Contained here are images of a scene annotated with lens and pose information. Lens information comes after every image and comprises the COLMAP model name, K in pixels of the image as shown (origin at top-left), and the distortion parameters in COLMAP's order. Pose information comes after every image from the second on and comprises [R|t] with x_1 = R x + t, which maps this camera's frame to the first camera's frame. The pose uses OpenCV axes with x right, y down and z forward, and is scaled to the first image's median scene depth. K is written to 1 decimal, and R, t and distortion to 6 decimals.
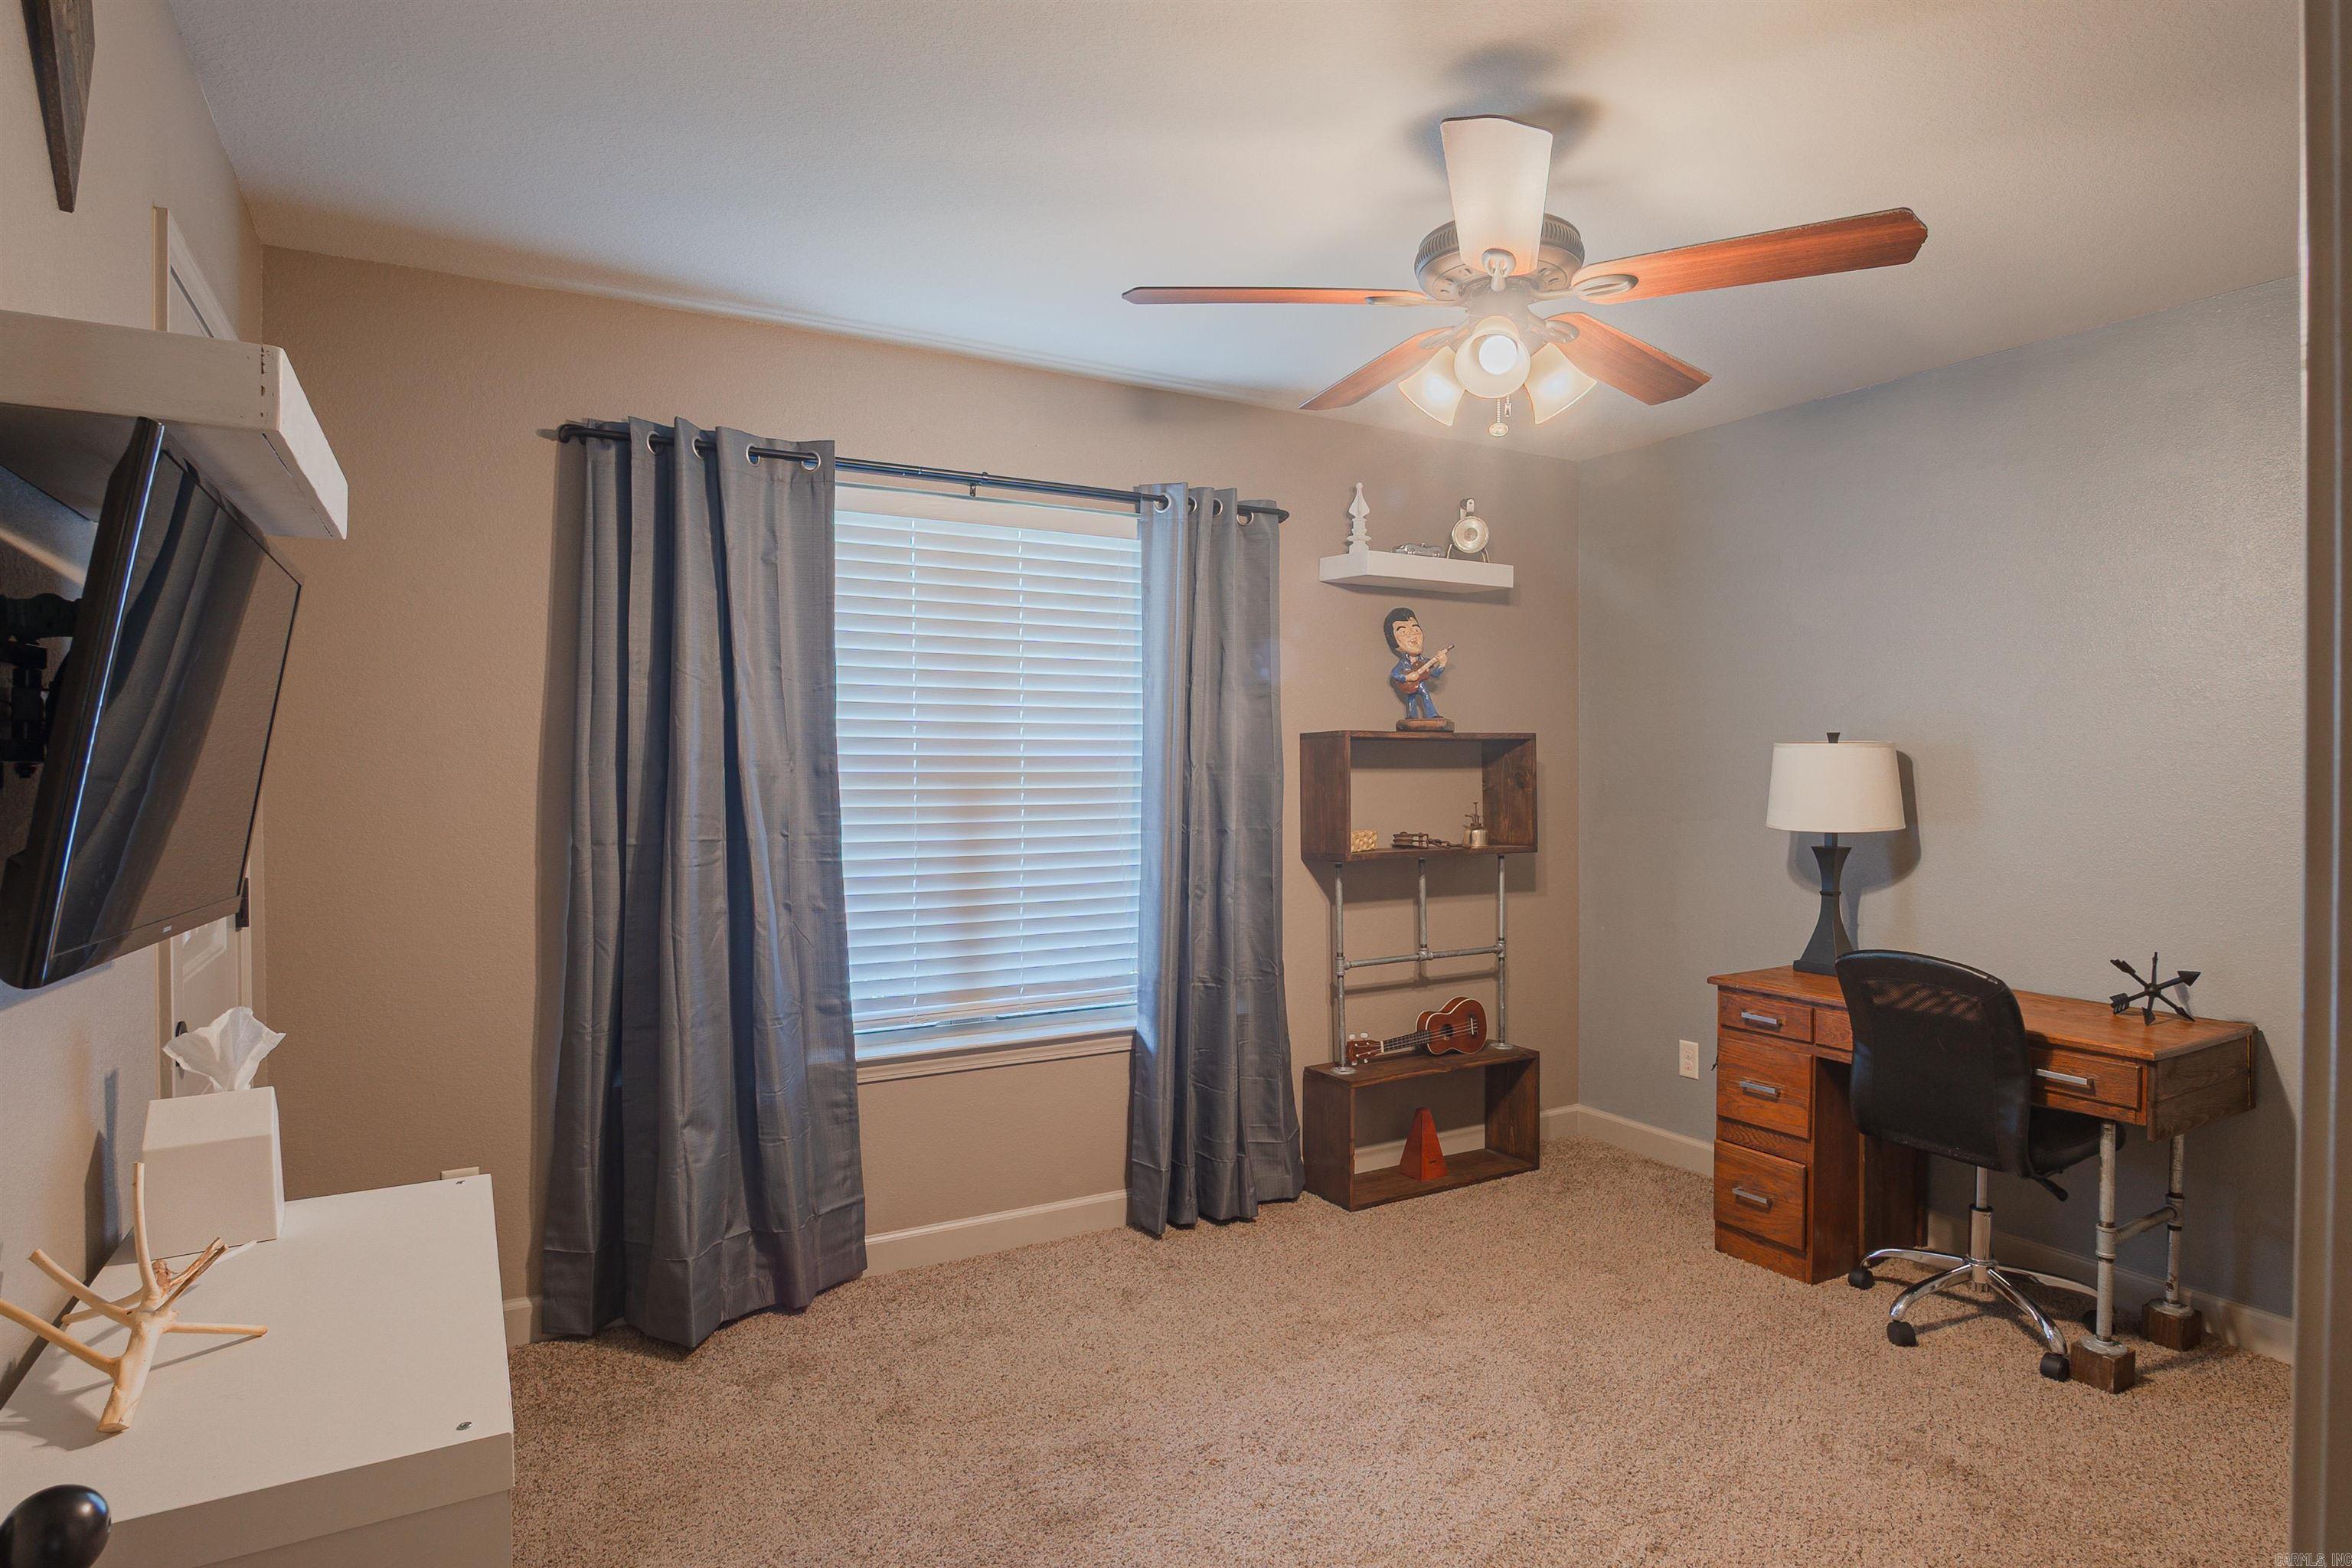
lens RADIAL K [[1266.1, 0, 1197.3], [0, 1266.1, 777.1], [0, 0, 1]] dist [-0.036408, 0.010770]
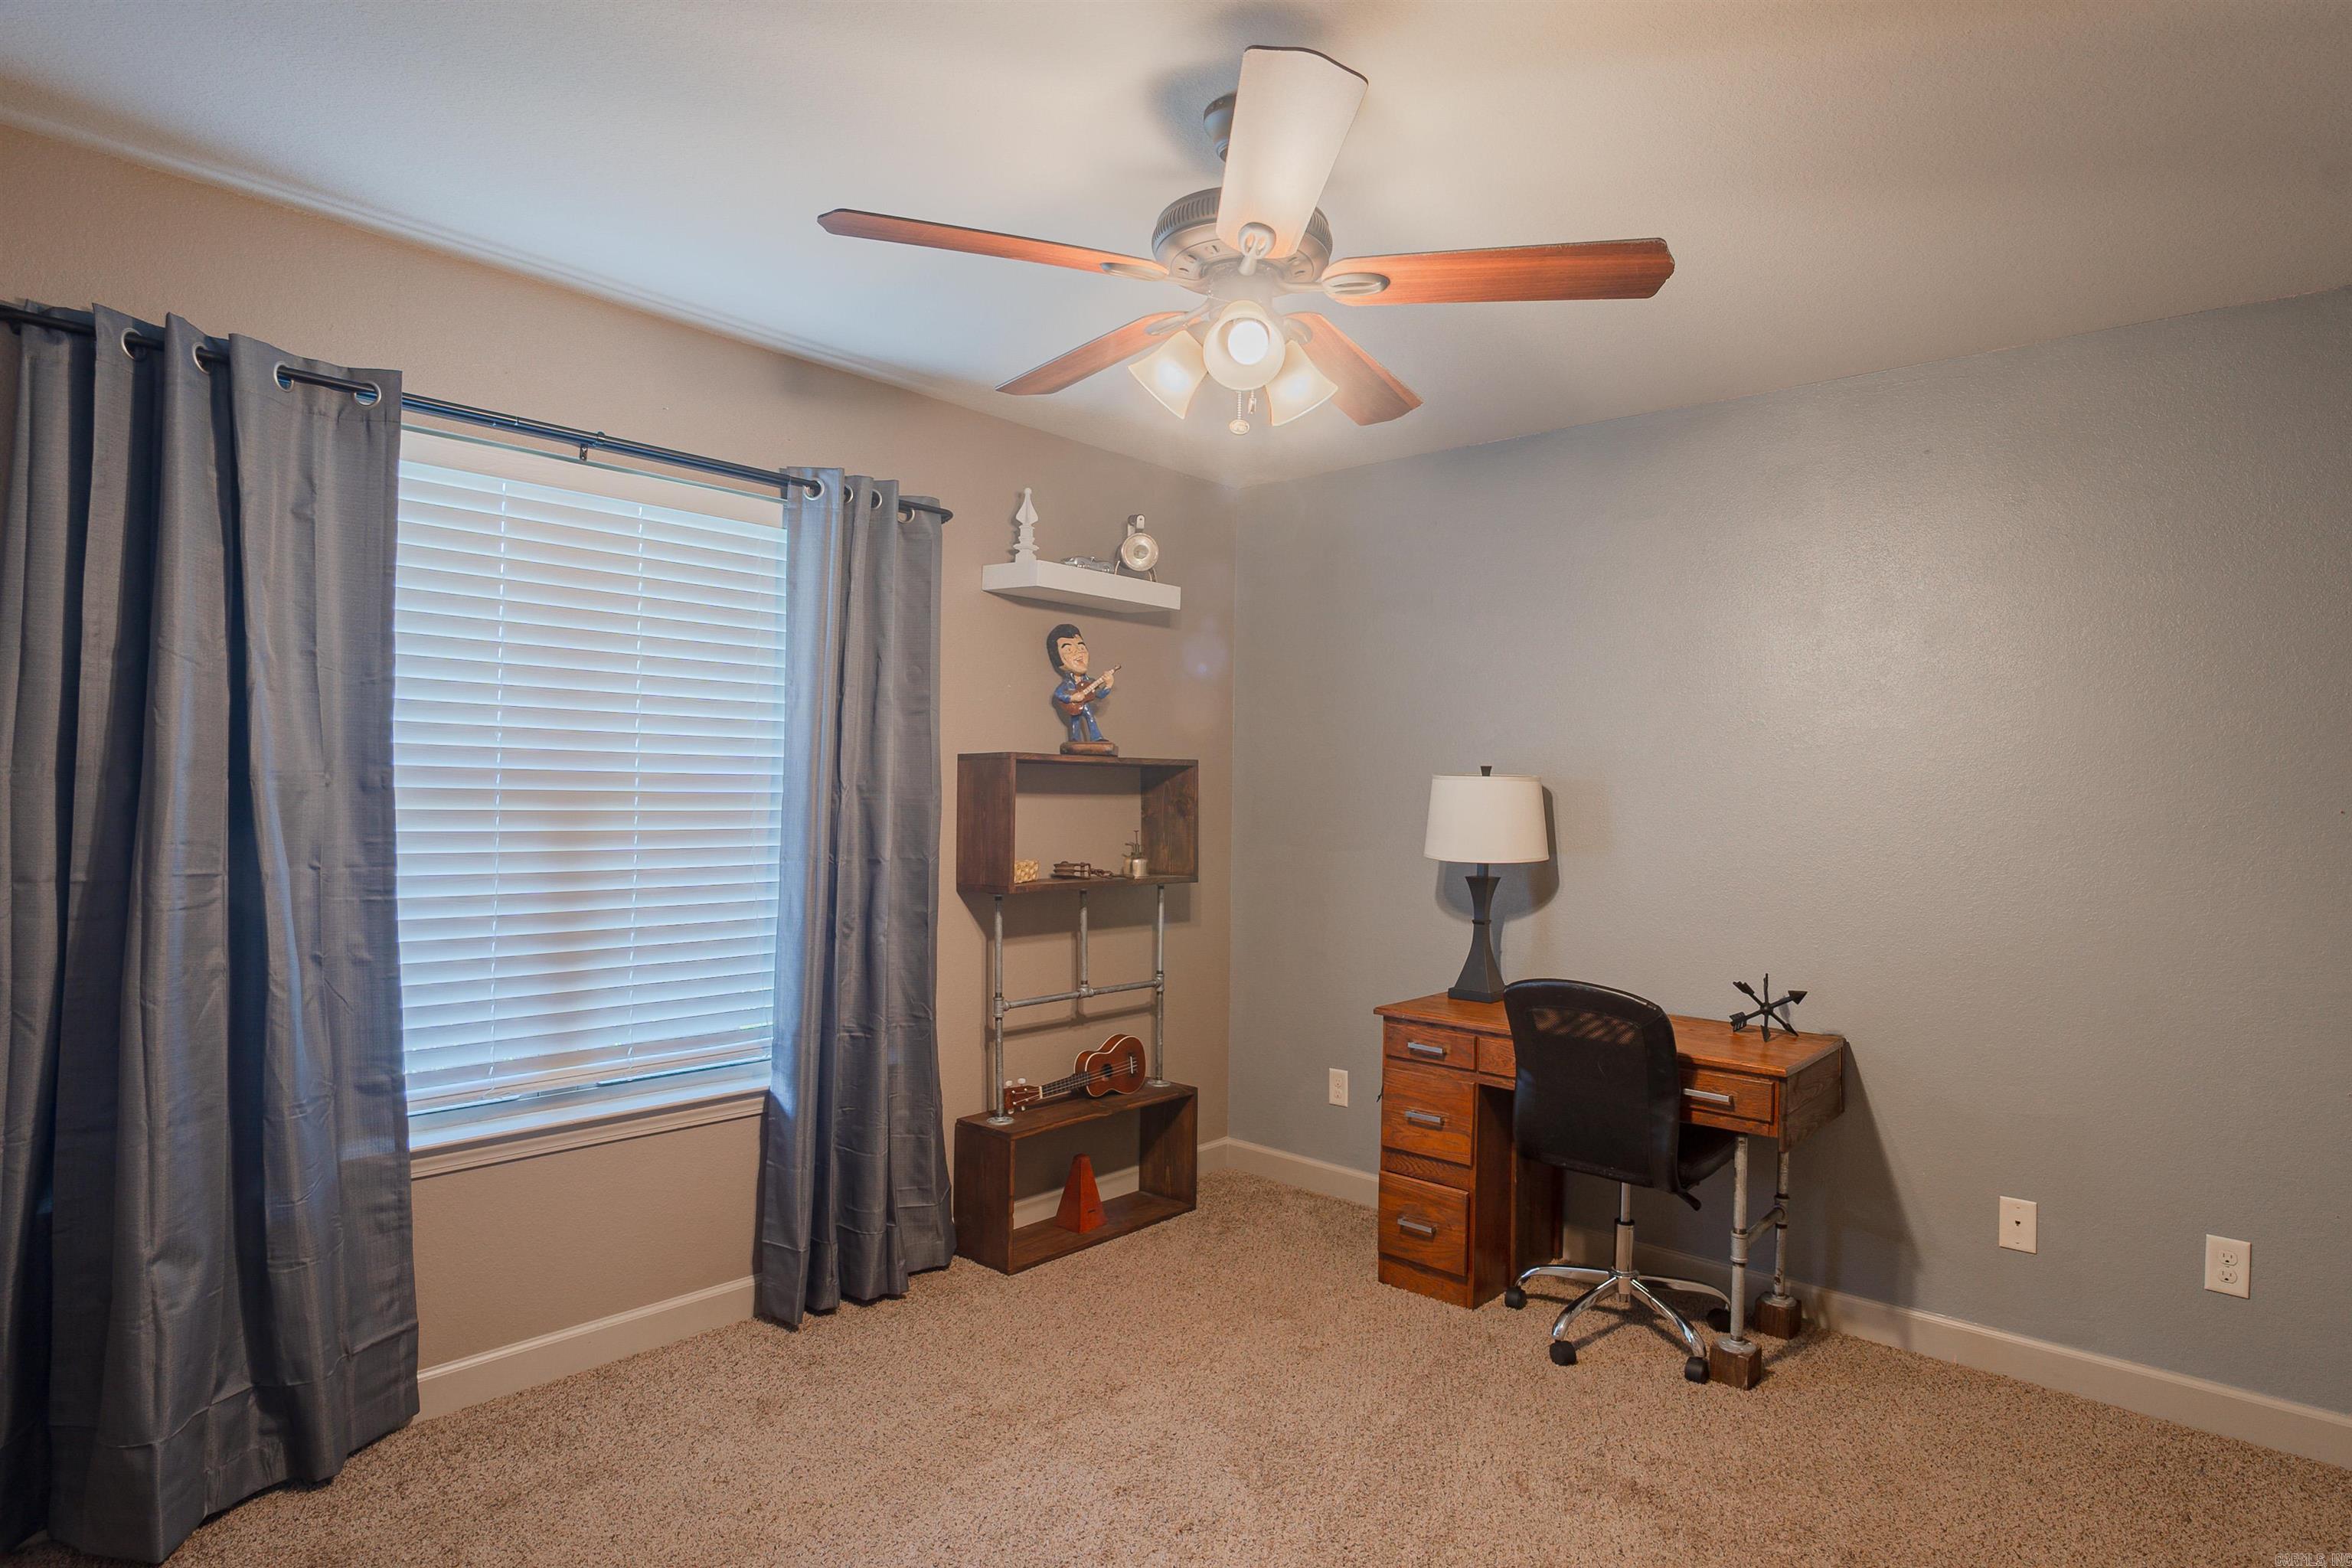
lens RADIAL K [[1266.1, 0, 1197.3], [0, 1266.1, 777.1], [0, 0, 1]] dist [-0.036408, 0.010770]
pose [[0.951328, 0.020096, 0.307525, -0.046931], [-0.014239, 0.999672, -0.021278, -0.001061], [-0.307852, 0.015863, 0.951302, 0.099716]]
